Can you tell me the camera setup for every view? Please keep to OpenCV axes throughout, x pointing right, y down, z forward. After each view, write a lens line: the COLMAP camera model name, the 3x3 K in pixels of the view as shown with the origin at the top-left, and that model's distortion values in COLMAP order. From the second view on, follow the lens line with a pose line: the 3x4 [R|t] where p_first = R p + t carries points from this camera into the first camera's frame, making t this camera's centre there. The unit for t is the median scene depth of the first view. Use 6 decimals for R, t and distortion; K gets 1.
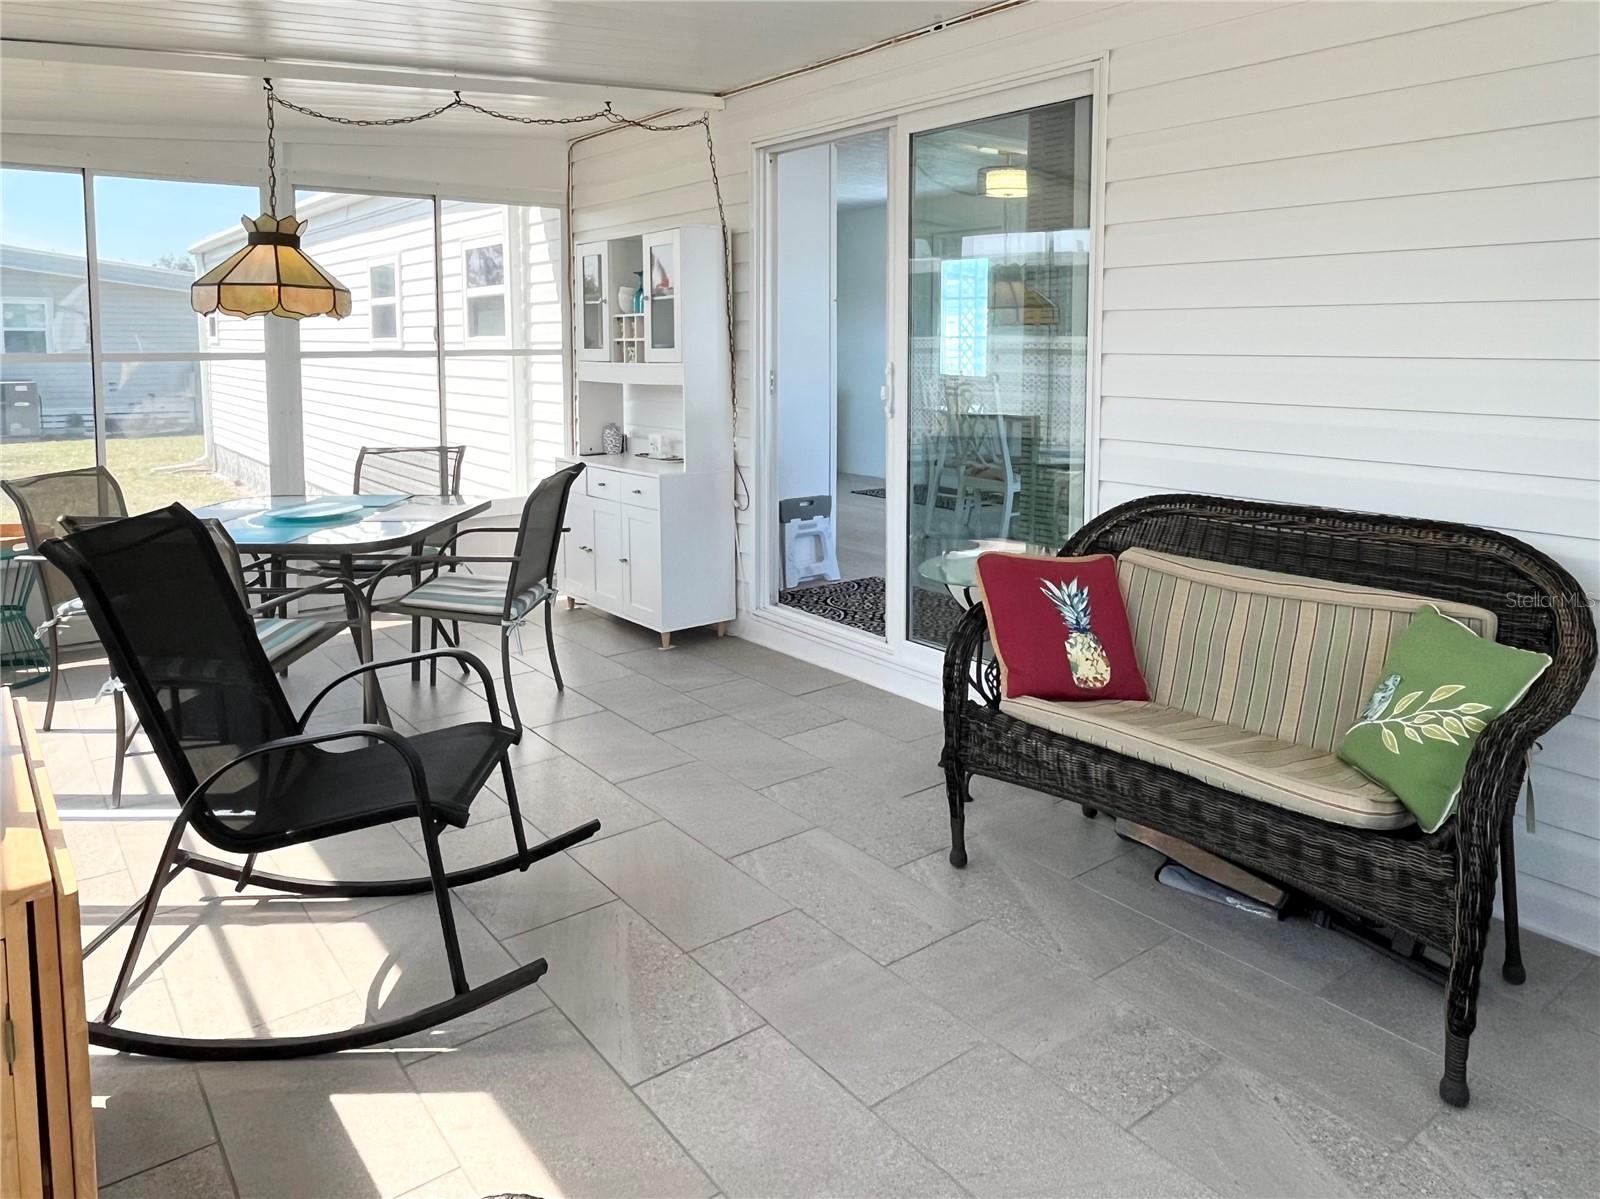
lens RADIAL K [[1054.0, 0, 800.0], [0, 1054.0, 599.5], [0, 0, 1]] dist [0.000353, -0.000092]
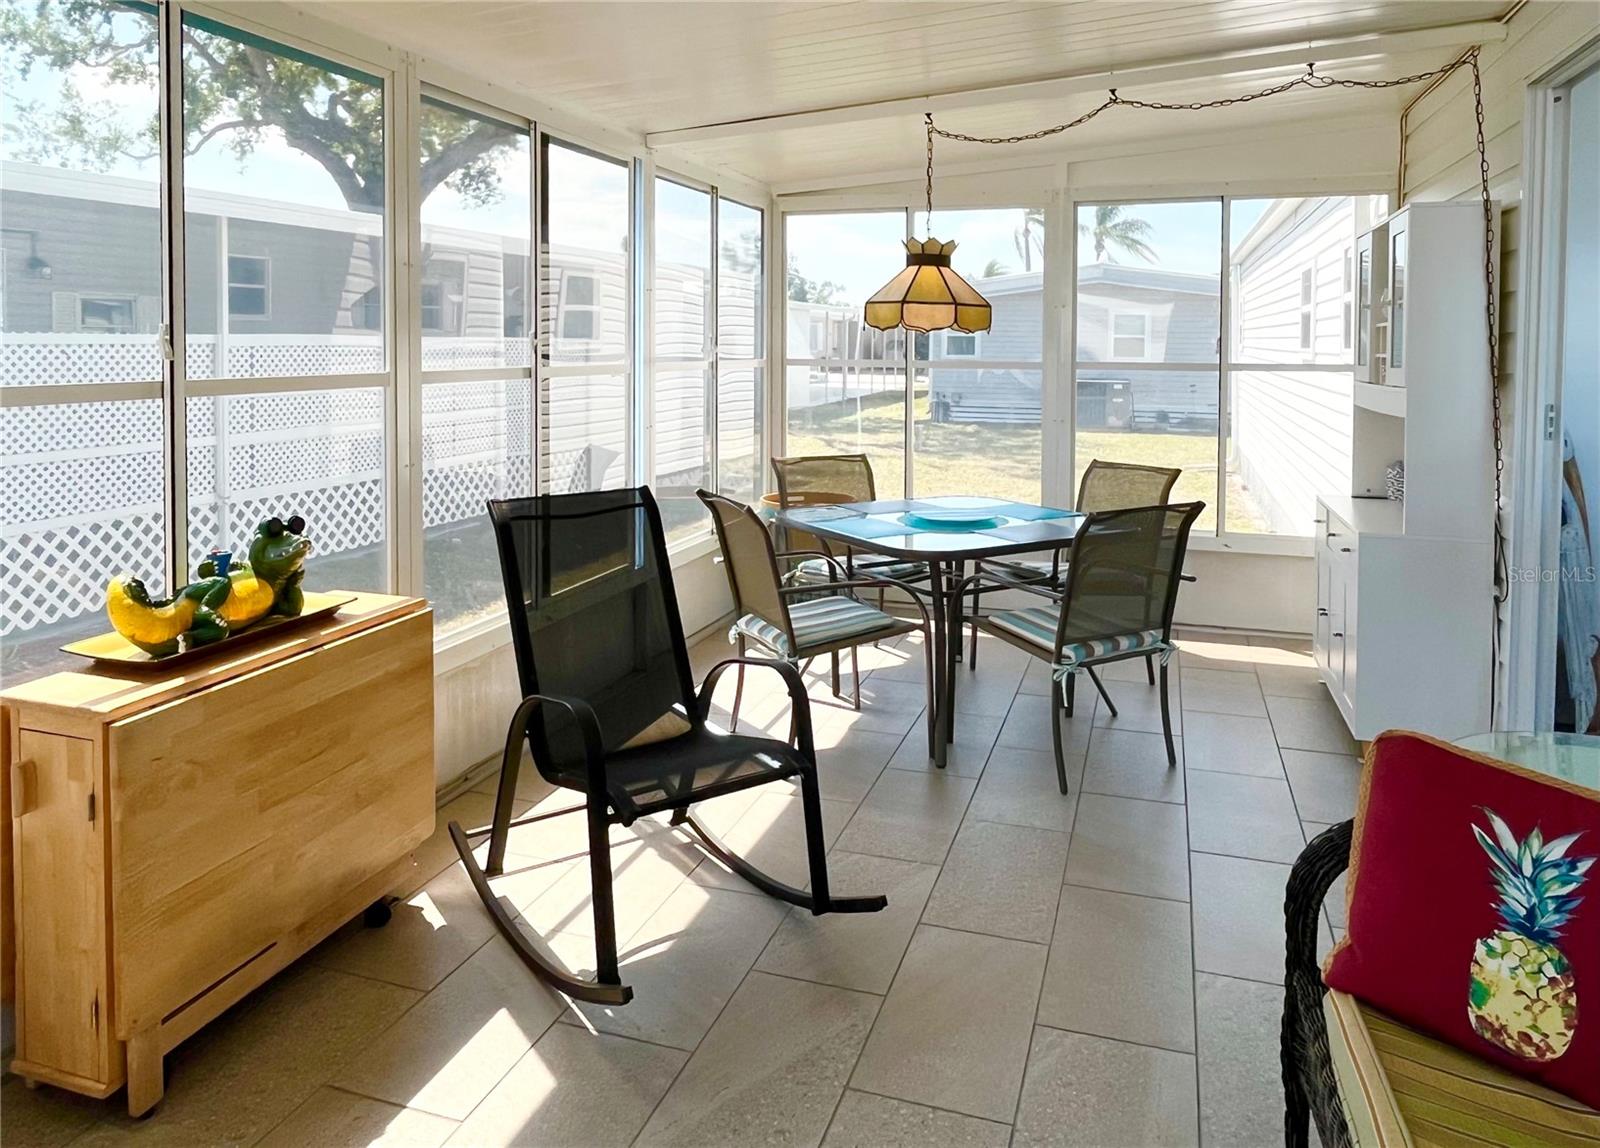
lens RADIAL K [[1091.0, 0, 799.3], [0, 1091.0, 529.7], [0, 0, 1]] dist [0.005027, -0.002044]
pose [[0.559280, 0.145909, -0.816037, 0.457411], [-0.206226, 0.977930, 0.033517, -0.103593], [0.802918, 0.149542, 0.577027, 0.366440]]
